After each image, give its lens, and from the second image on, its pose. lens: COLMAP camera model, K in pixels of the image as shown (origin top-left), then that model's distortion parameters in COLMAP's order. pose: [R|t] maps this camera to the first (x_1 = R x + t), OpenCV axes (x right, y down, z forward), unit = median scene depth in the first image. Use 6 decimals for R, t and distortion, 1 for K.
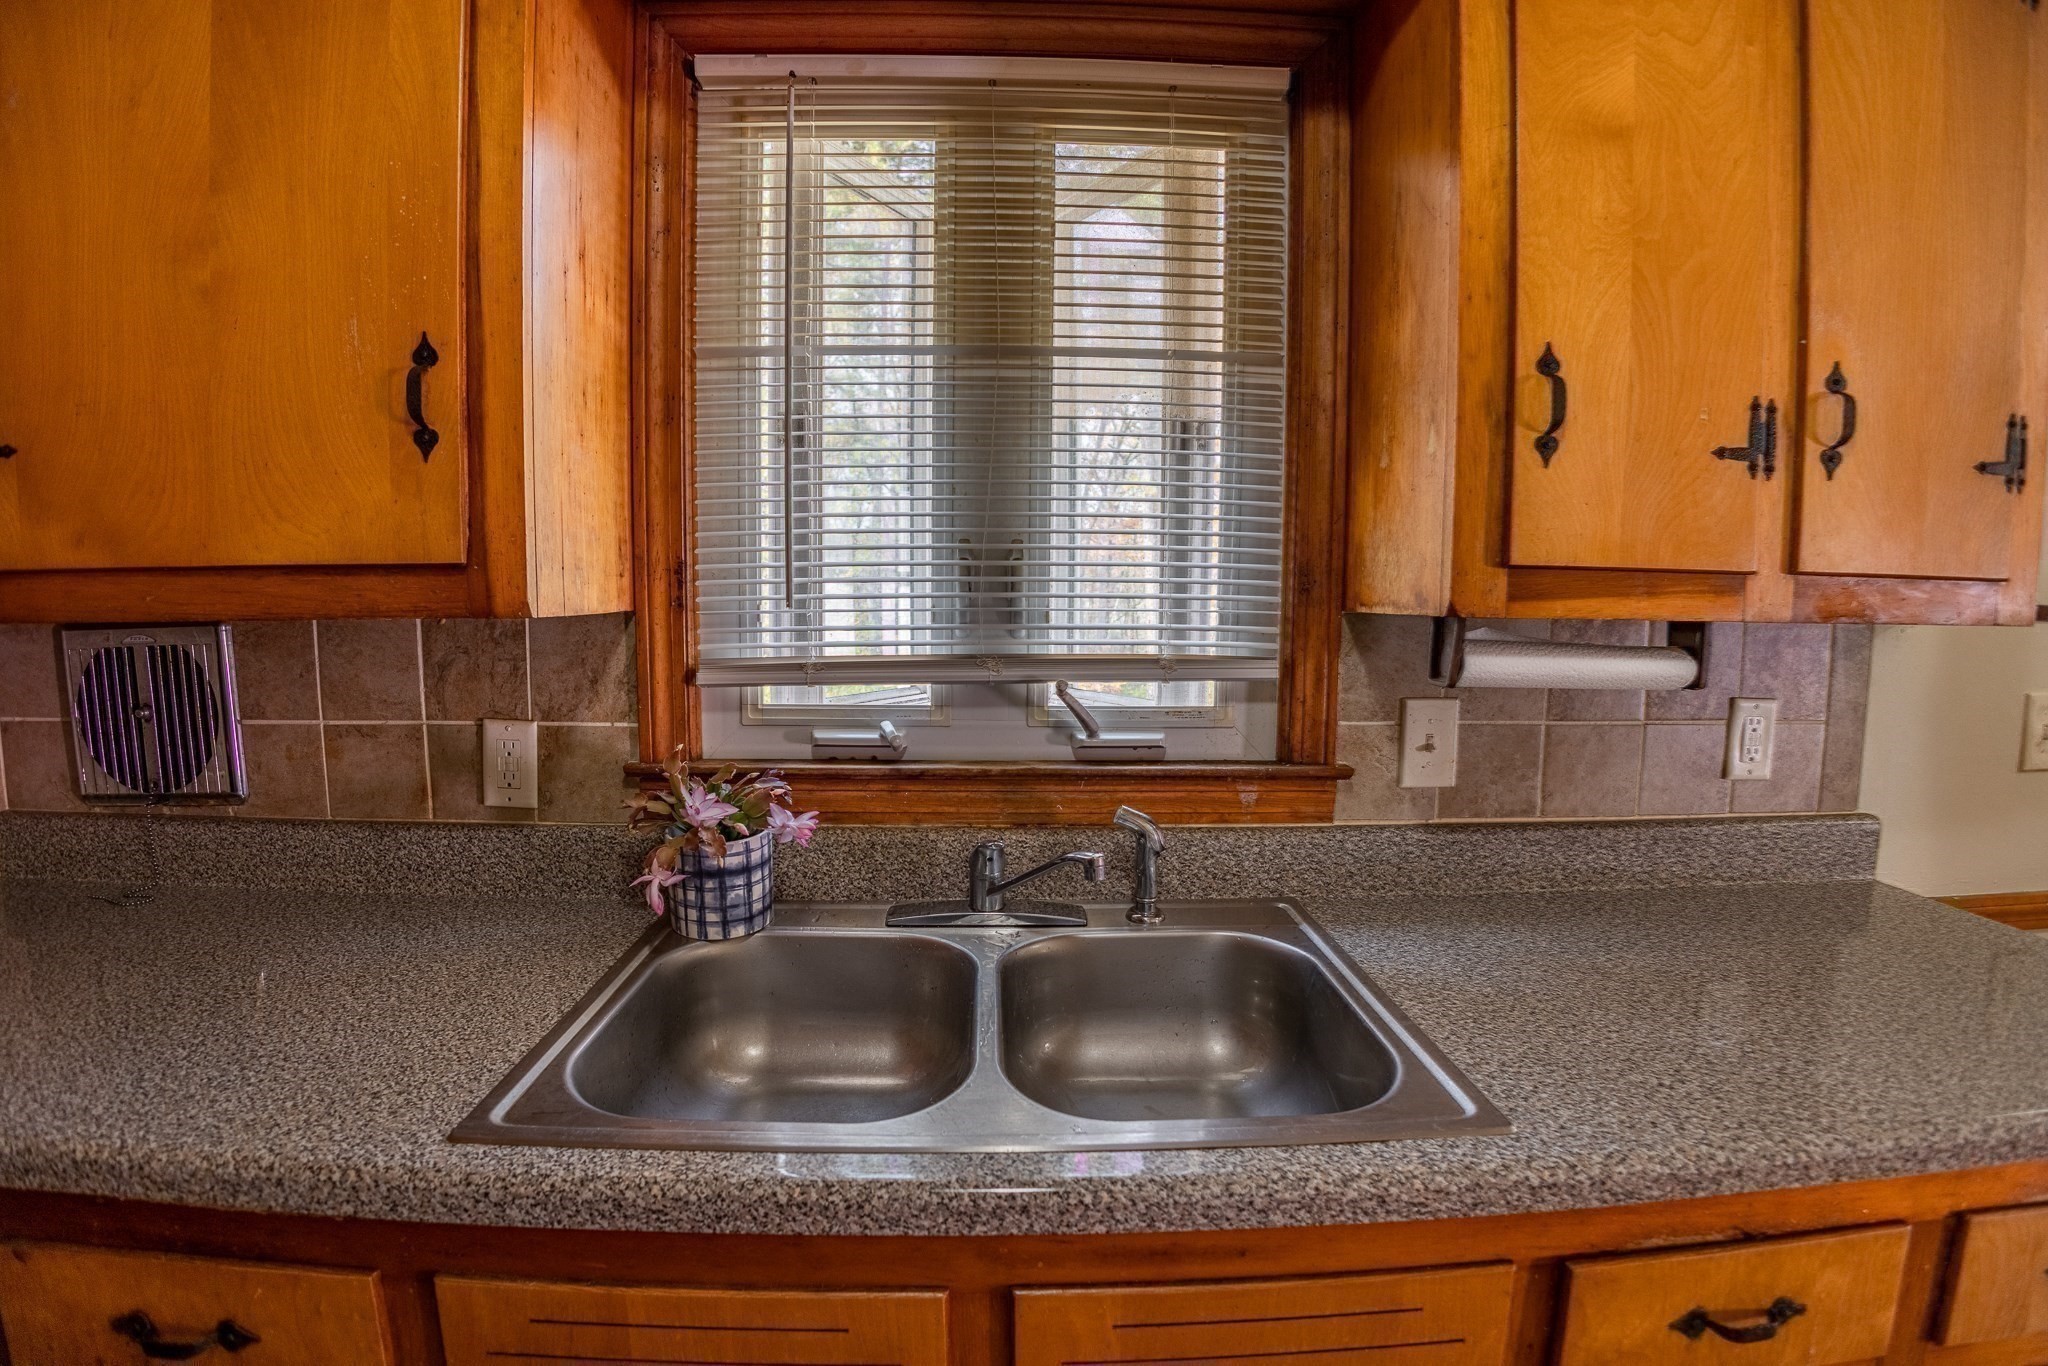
lens RADIAL K [[923.1, 0, 1024.0], [0, 923.1, 683.0], [0, 0, 1]] dist [-0.092326, 0.013460]
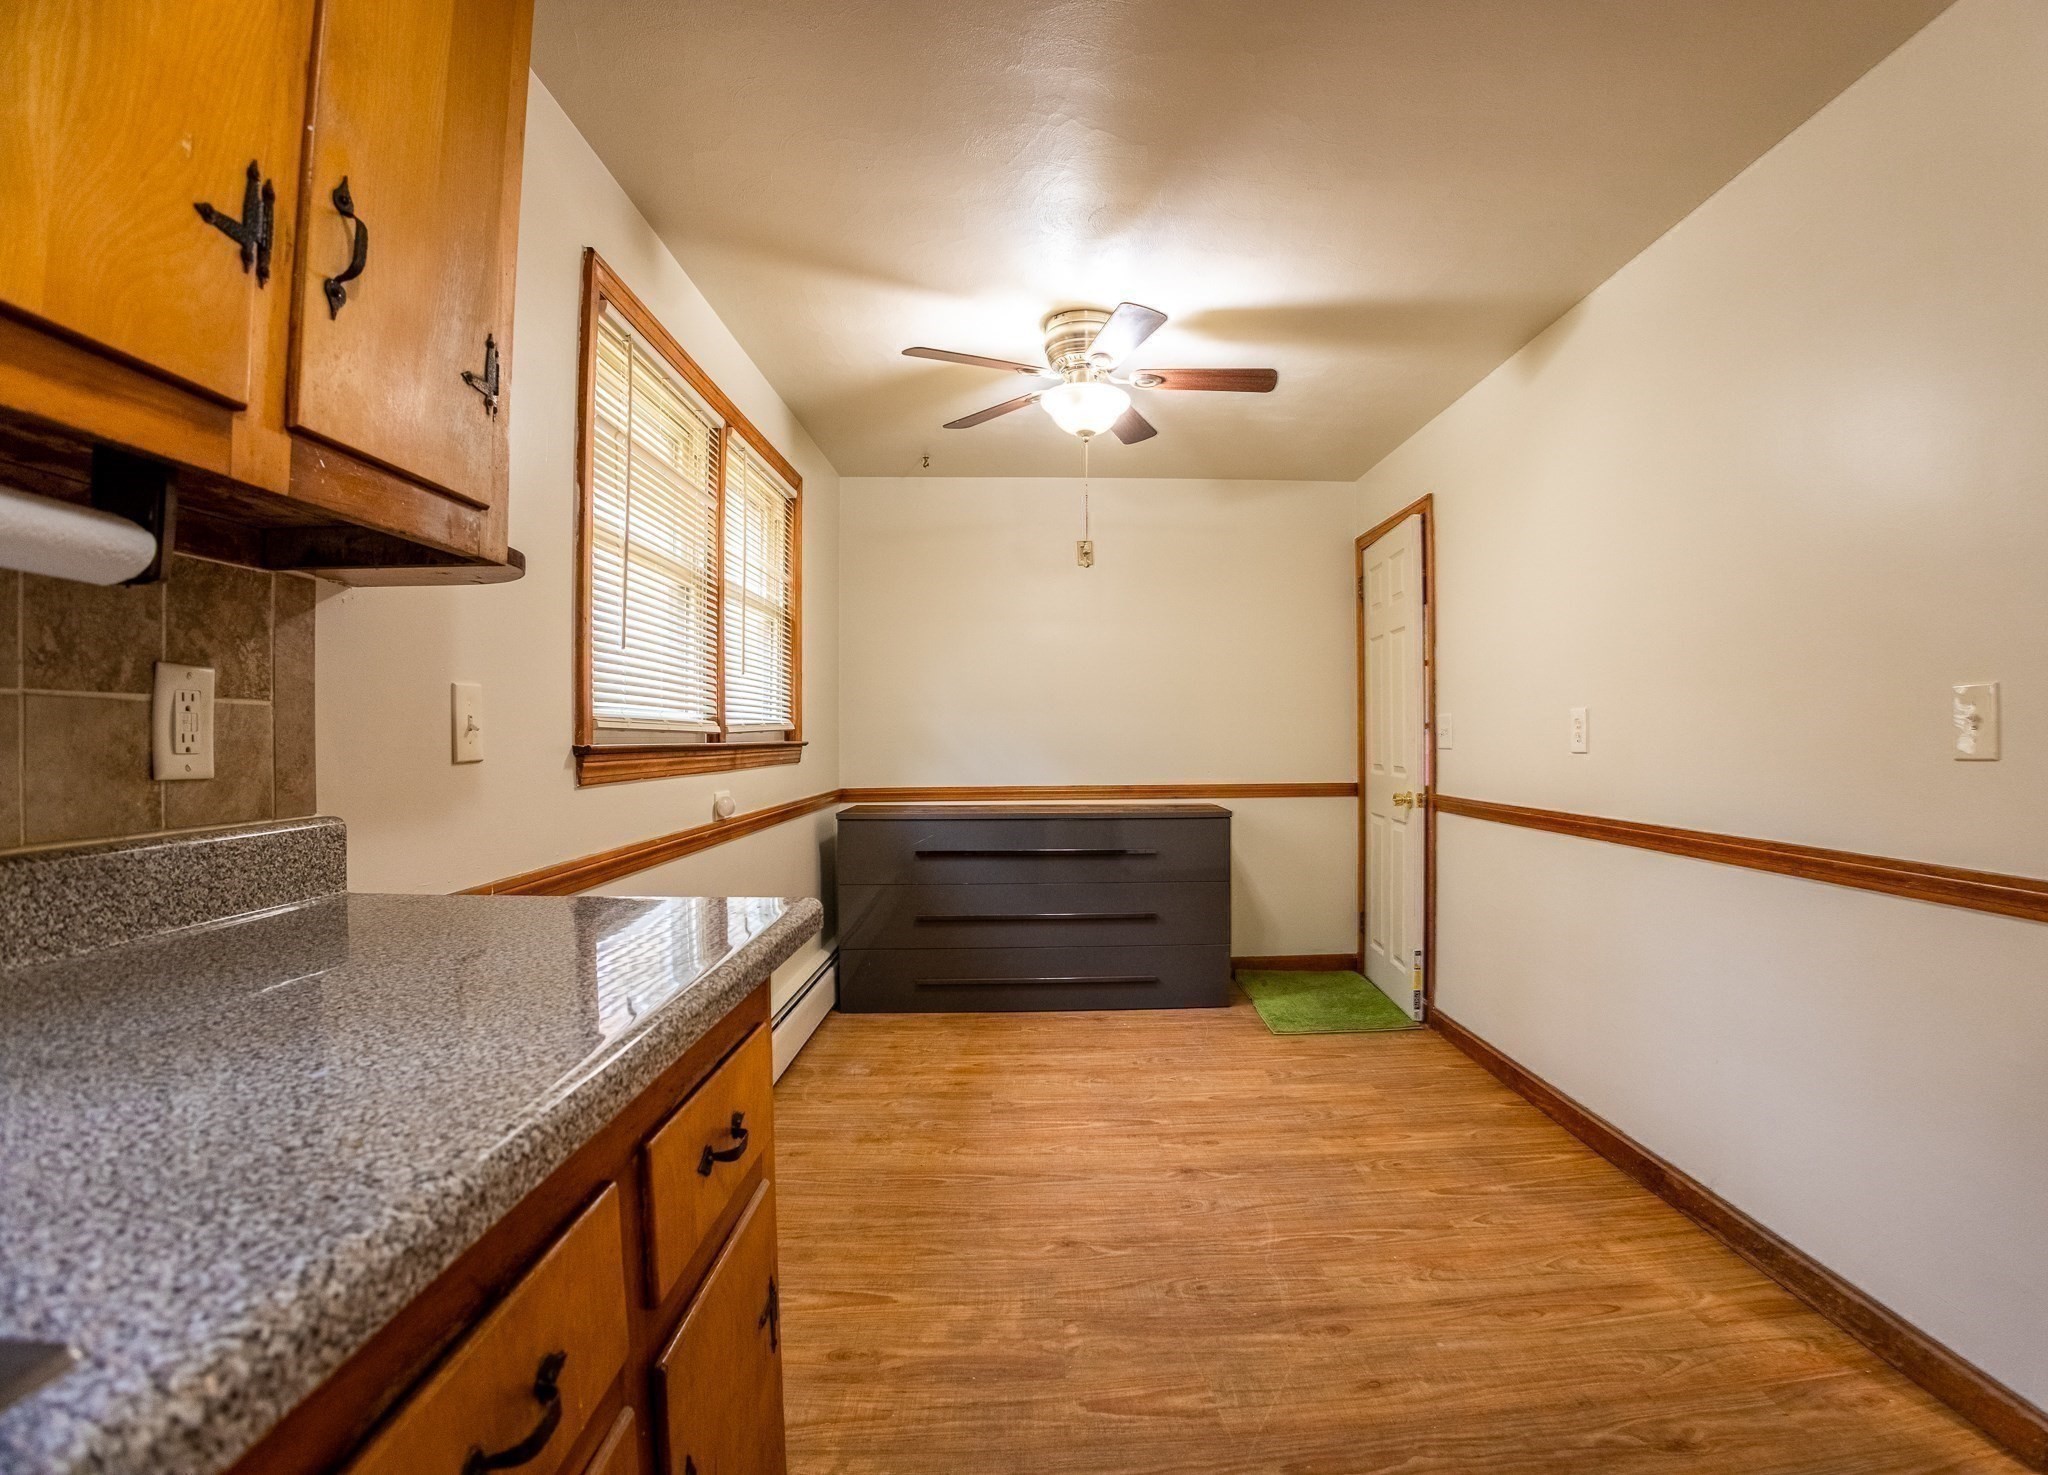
lens RADIAL K [[980.3, 0, 1088.1], [0, 980.3, 735.0], [0, 0, 1]] dist [-0.091181, 0.010809]
pose [[-0.017524, -0.006031, 0.999828, 0.113363], [0.100287, 0.994928, 0.007759, 0.196974], [-0.994804, 0.100406, -0.016830, 0.376537]]
